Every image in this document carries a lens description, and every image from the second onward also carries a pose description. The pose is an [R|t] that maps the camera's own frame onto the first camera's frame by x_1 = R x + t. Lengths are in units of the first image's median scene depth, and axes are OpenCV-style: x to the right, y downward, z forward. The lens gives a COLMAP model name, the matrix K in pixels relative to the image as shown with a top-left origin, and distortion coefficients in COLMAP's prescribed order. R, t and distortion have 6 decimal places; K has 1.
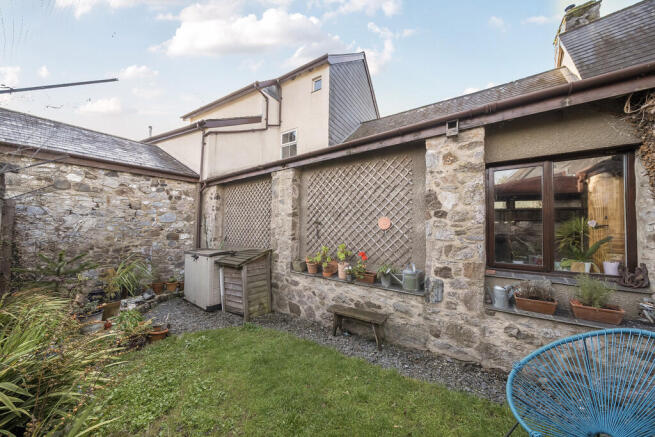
lens RADIAL K [[222.9, 0, 328.0], [0, 222.9, 223.4], [0, 0, 1]] dist [-0.006905, -0.000228]
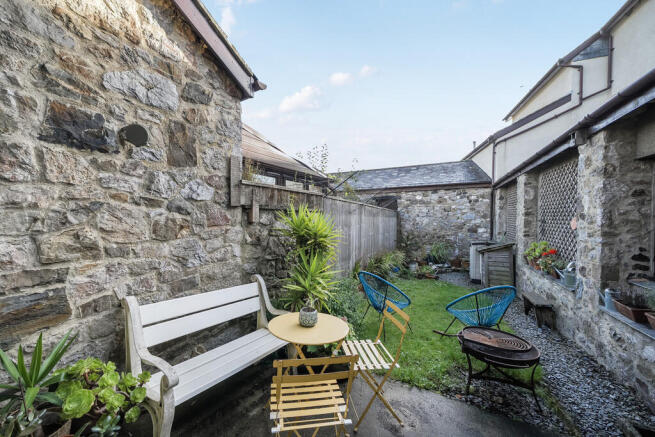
lens RADIAL K [[248.6, 0, 327.7], [0, 248.6, 221.5], [0, 0, 1]] dist [-0.000287, 0.000006]
pose [[0.215860, 0.000442, -0.976424, 0.594474], [0.023939, 0.999697, 0.005745, -0.022907], [0.976131, -0.024614, 0.215784, -0.184808]]
